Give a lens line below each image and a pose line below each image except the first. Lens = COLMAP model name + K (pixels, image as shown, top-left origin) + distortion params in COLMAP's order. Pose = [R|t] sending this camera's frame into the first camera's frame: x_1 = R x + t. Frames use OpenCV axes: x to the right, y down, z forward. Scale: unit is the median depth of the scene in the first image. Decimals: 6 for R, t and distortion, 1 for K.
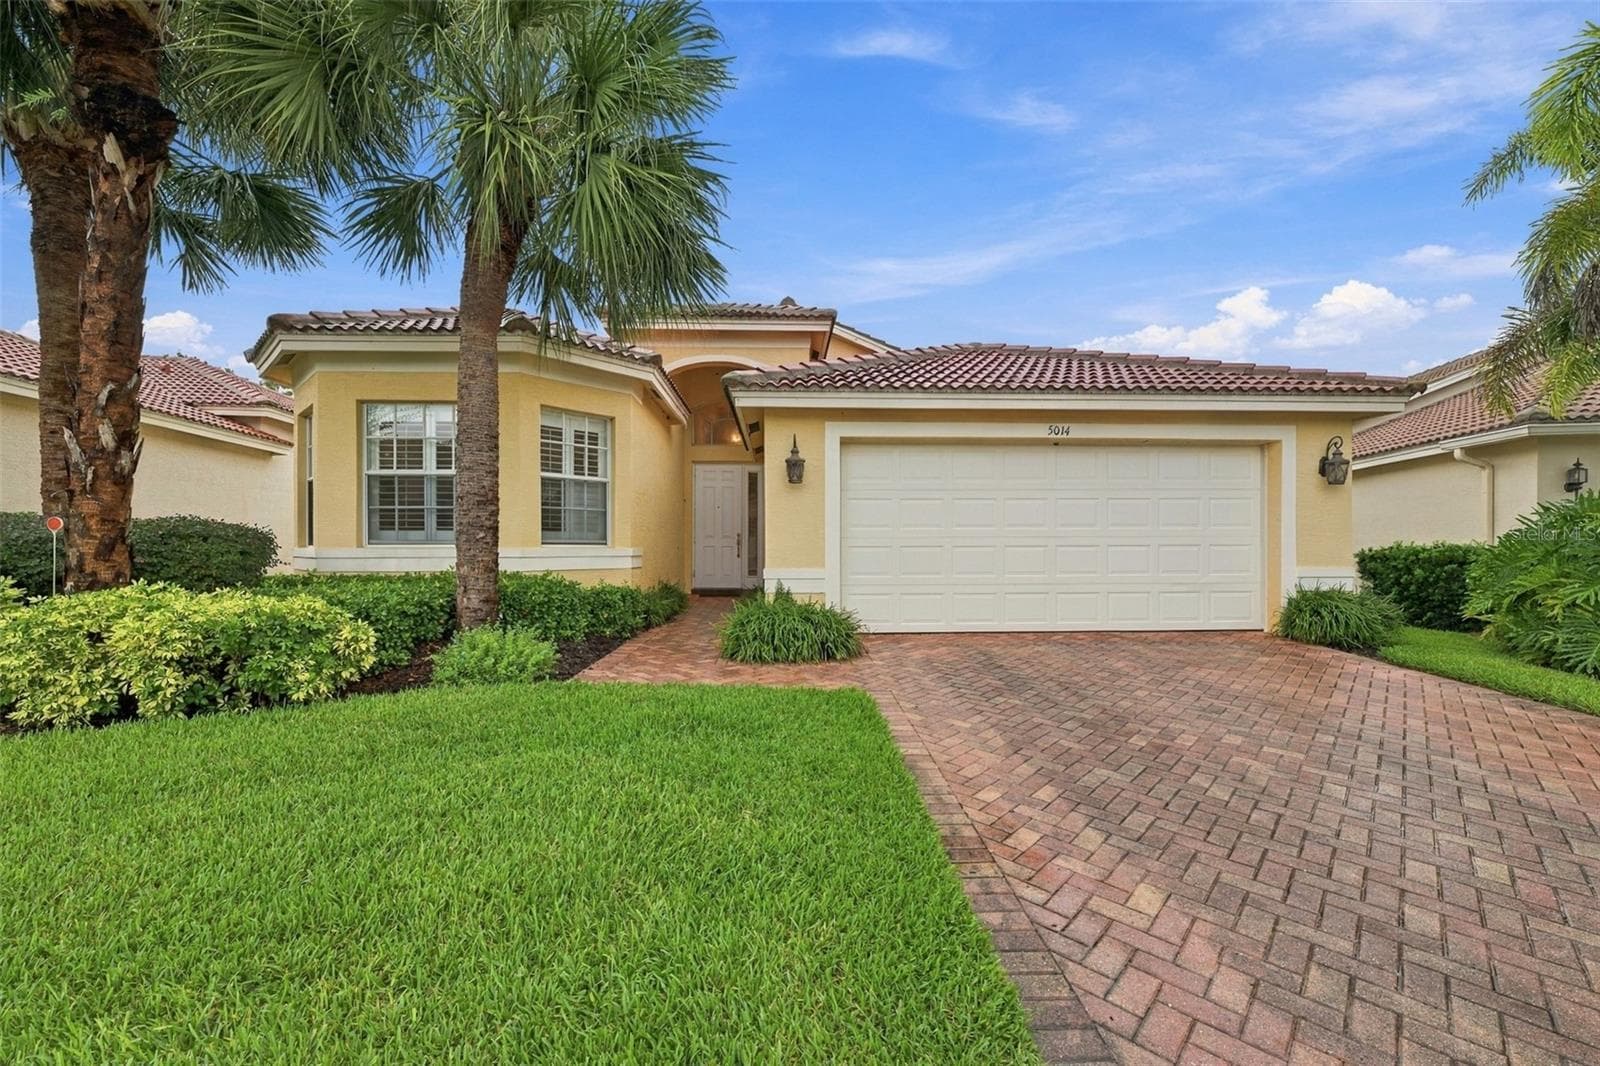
lens RADIAL K [[649.7, 0, 797.4], [0, 649.7, 554.6], [0, 0, 1]] dist [0.001179, 0.000362]
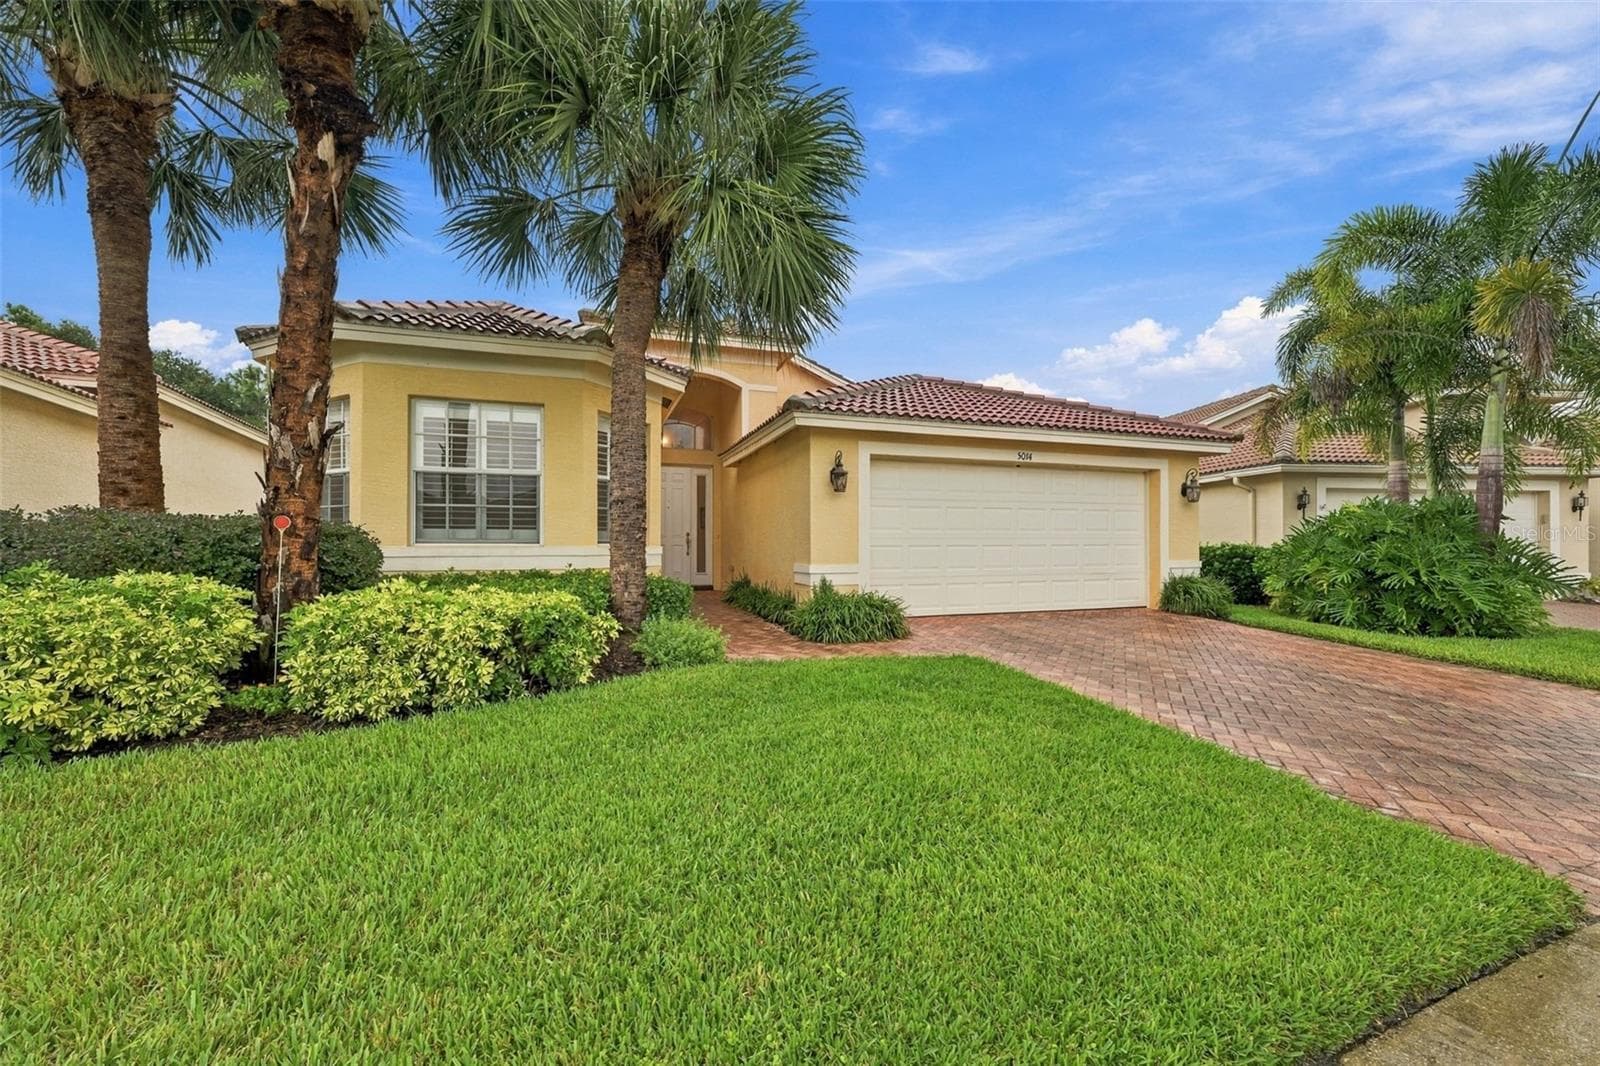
lens RADIAL K [[646.6, 0, 793.5], [0, 646.6, 545.7], [0, 0, 1]] dist [0.001285, 0.000452]
pose [[0.956037, 0.000941, 0.293244, -0.419674], [0.001828, 0.999956, -0.009168, -0.001331], [-0.293240, 0.009301, 0.955994, -0.095559]]
